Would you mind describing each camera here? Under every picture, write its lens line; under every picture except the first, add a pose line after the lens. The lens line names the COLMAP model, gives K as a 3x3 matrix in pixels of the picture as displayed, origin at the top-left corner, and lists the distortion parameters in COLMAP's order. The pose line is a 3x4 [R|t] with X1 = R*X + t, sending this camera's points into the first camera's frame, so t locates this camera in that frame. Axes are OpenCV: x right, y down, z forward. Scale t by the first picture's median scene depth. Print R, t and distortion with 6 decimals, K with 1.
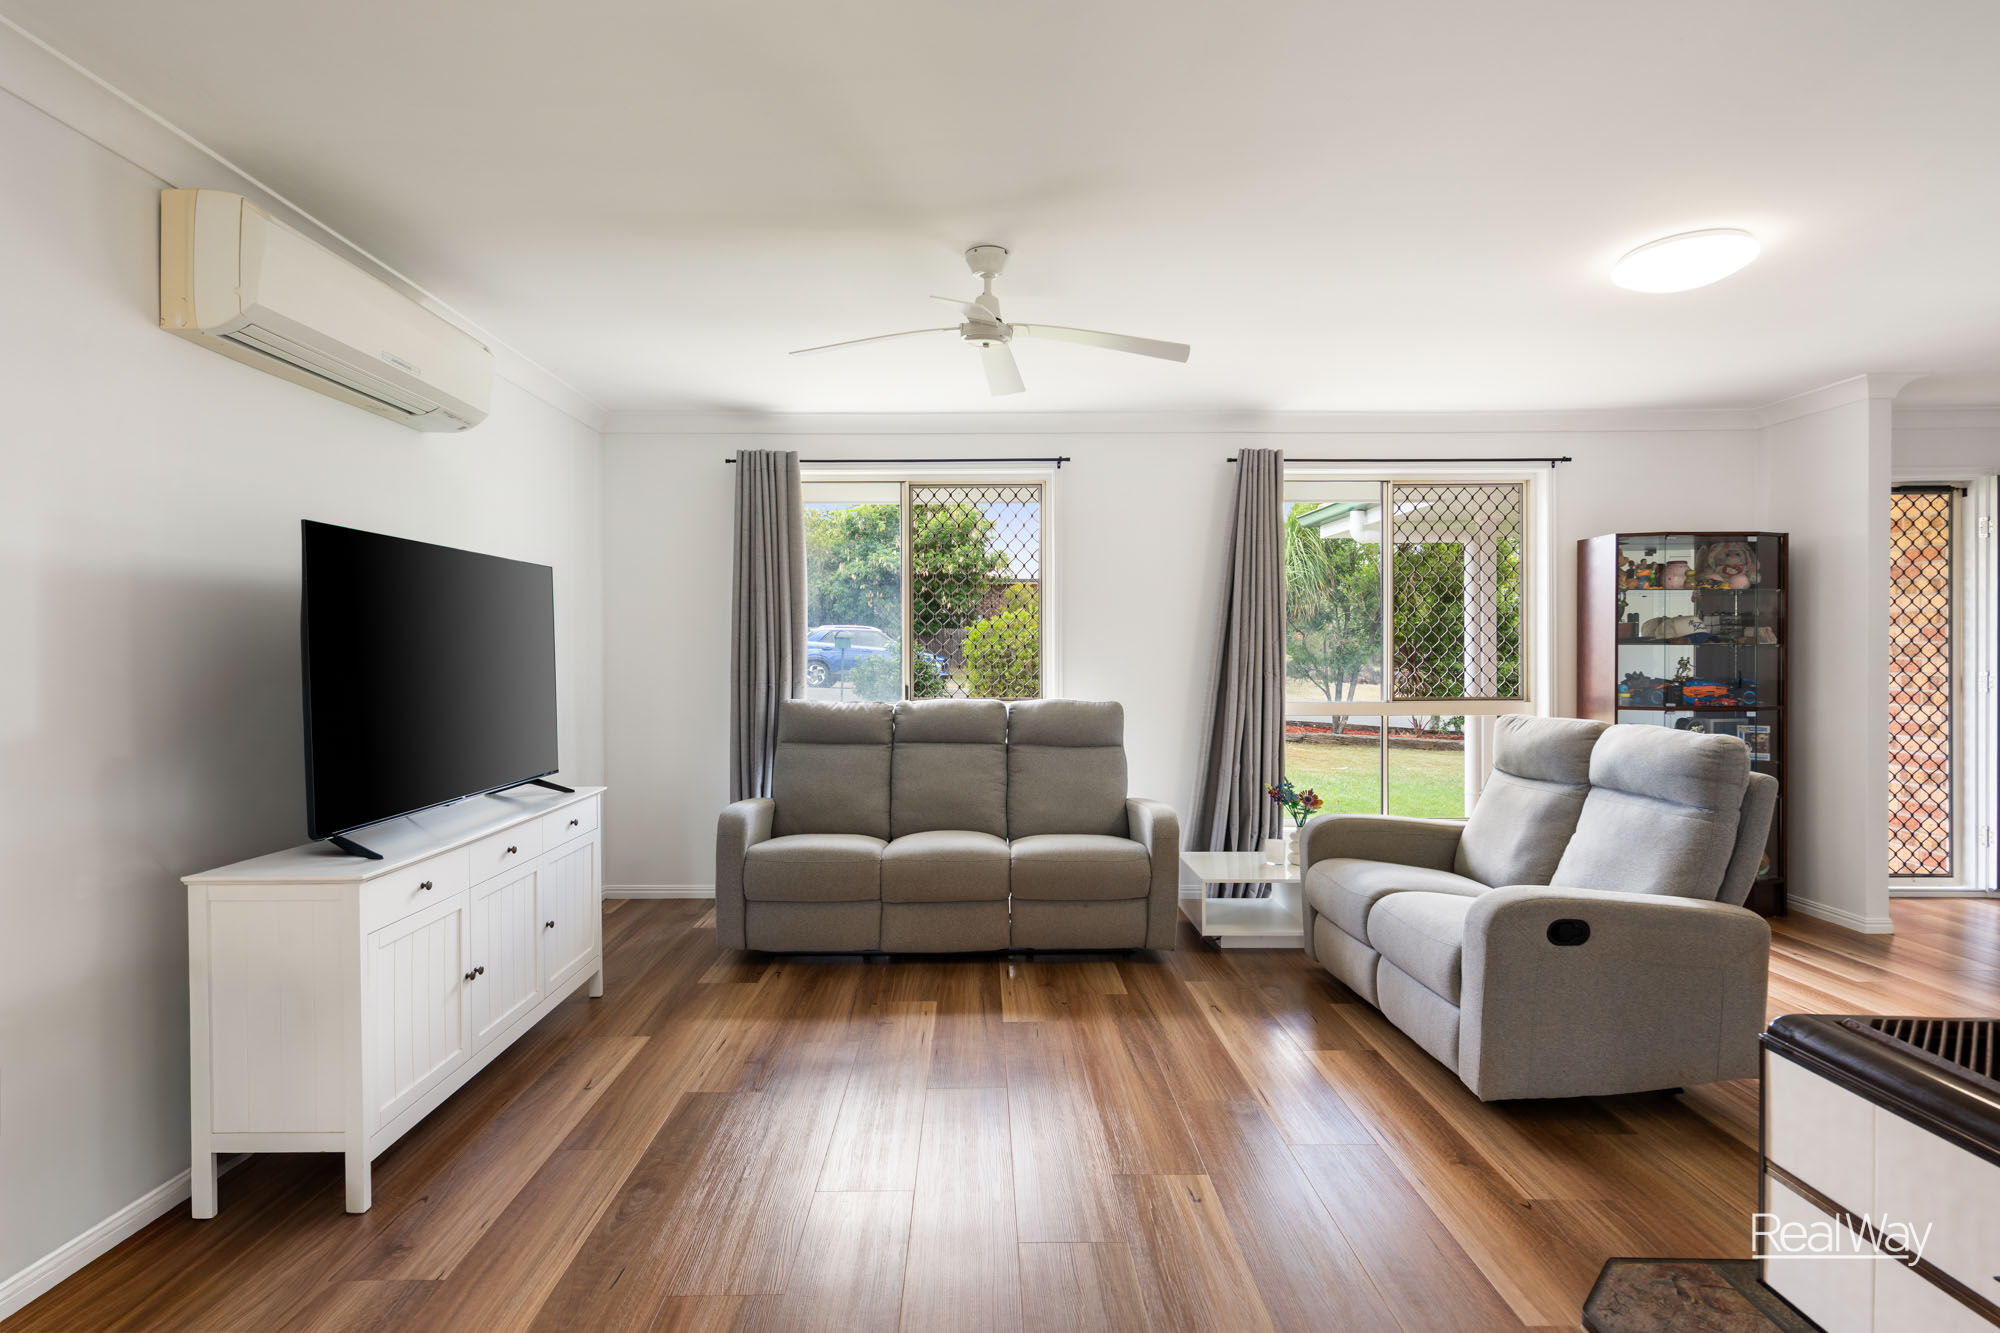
lens RADIAL K [[906.0, 0, 997.8], [0, 906.0, 671.9], [0, 0, 1]] dist [0.000505, 0.000329]
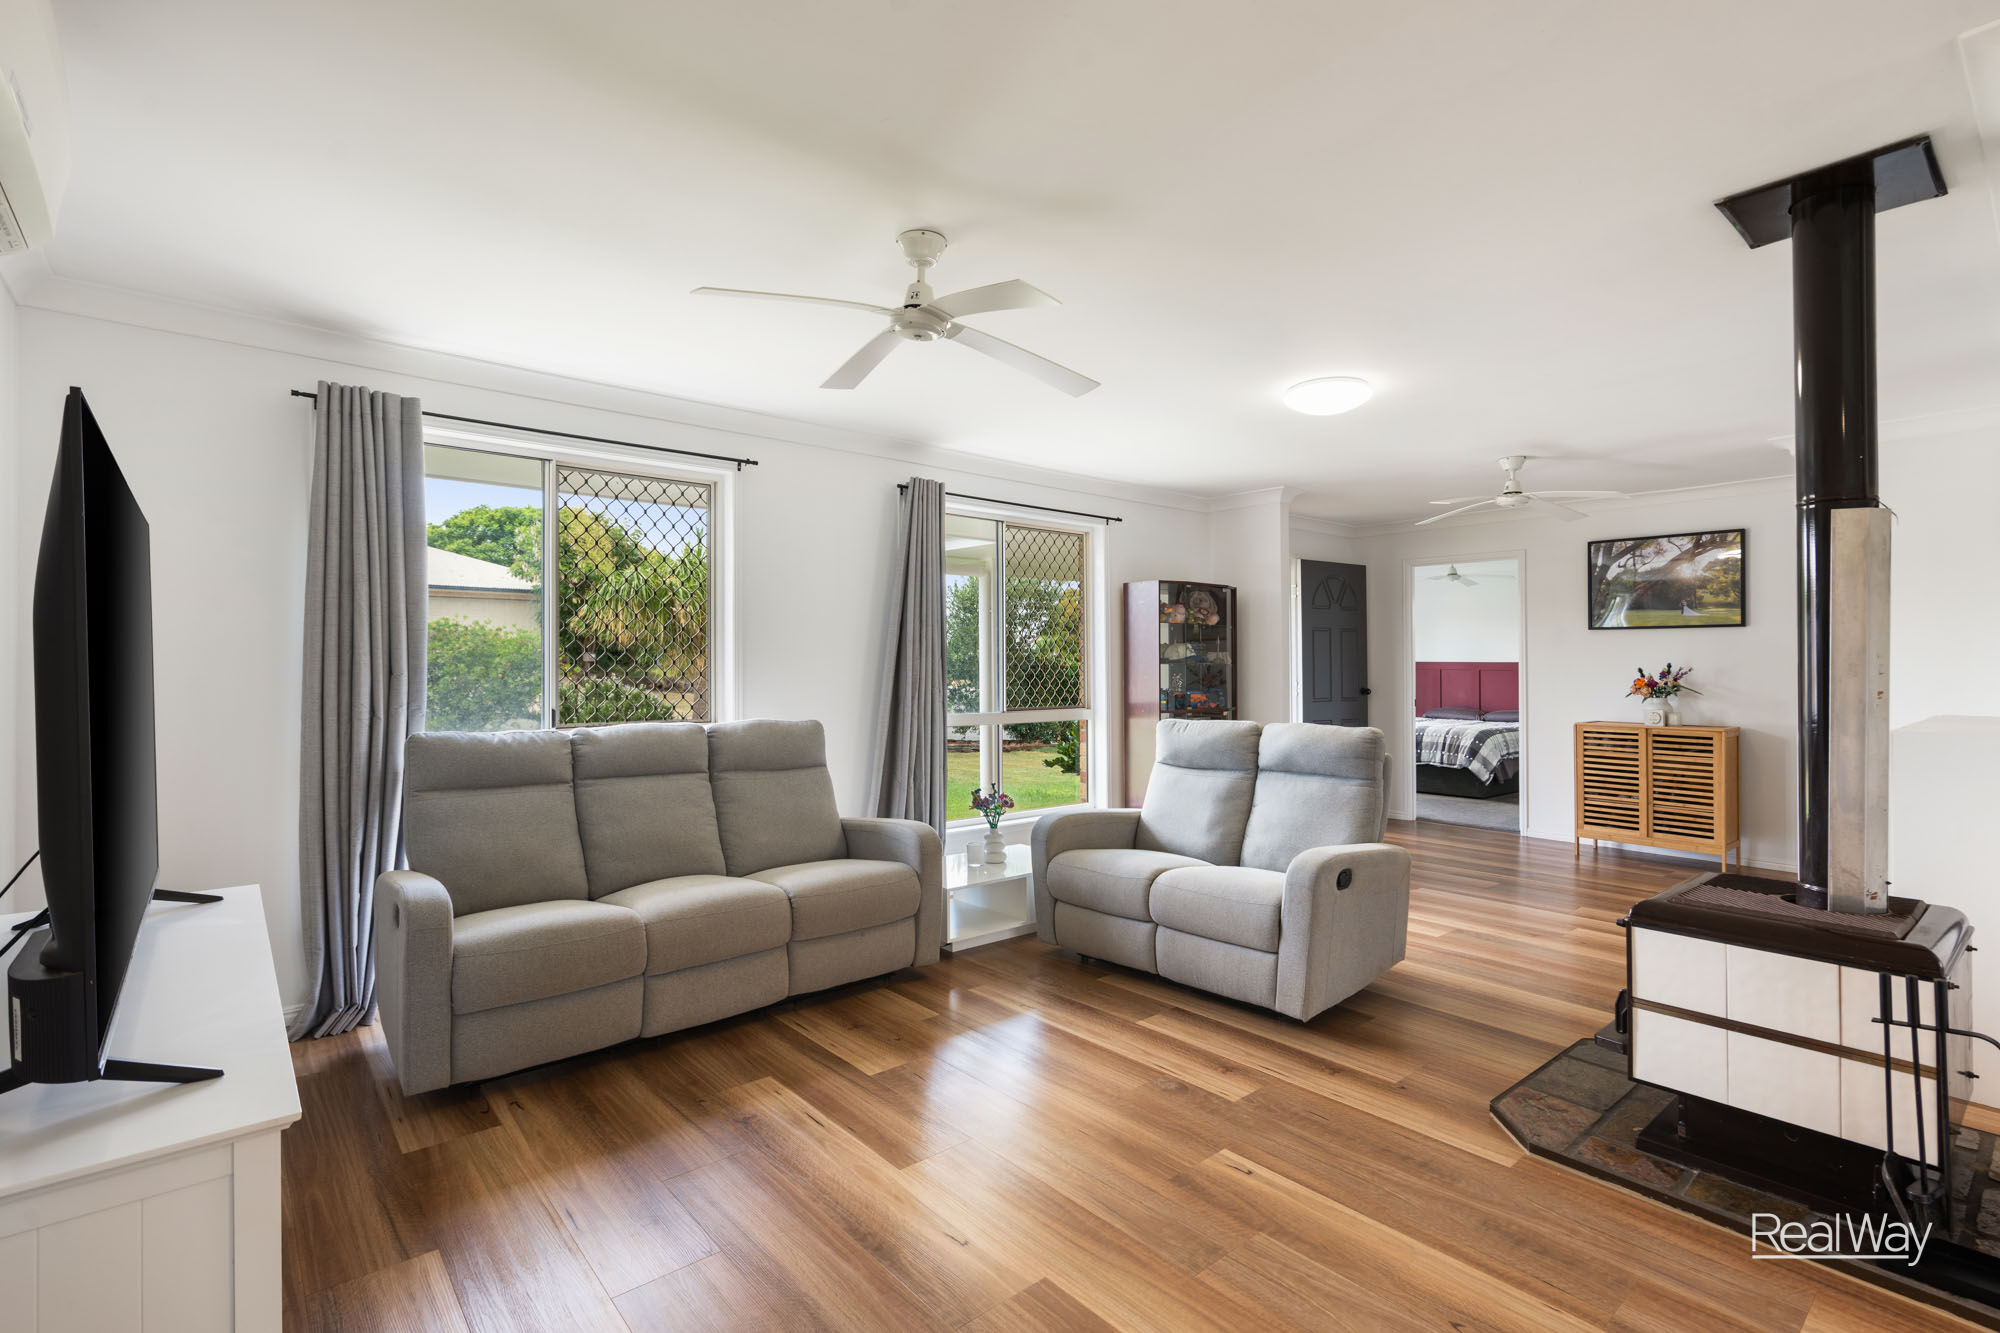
lens RADIAL K [[864.0, 0, 1000.0], [0, 864.0, 666.5], [0, 0, 1]] dist [-0.001567, 0.000272]
pose [[0.787359, 0.002759, 0.616489, -0.334276], [0.010696, 0.999778, -0.018135, -0.006311], [-0.616402, 0.020873, 0.787155, 0.177856]]
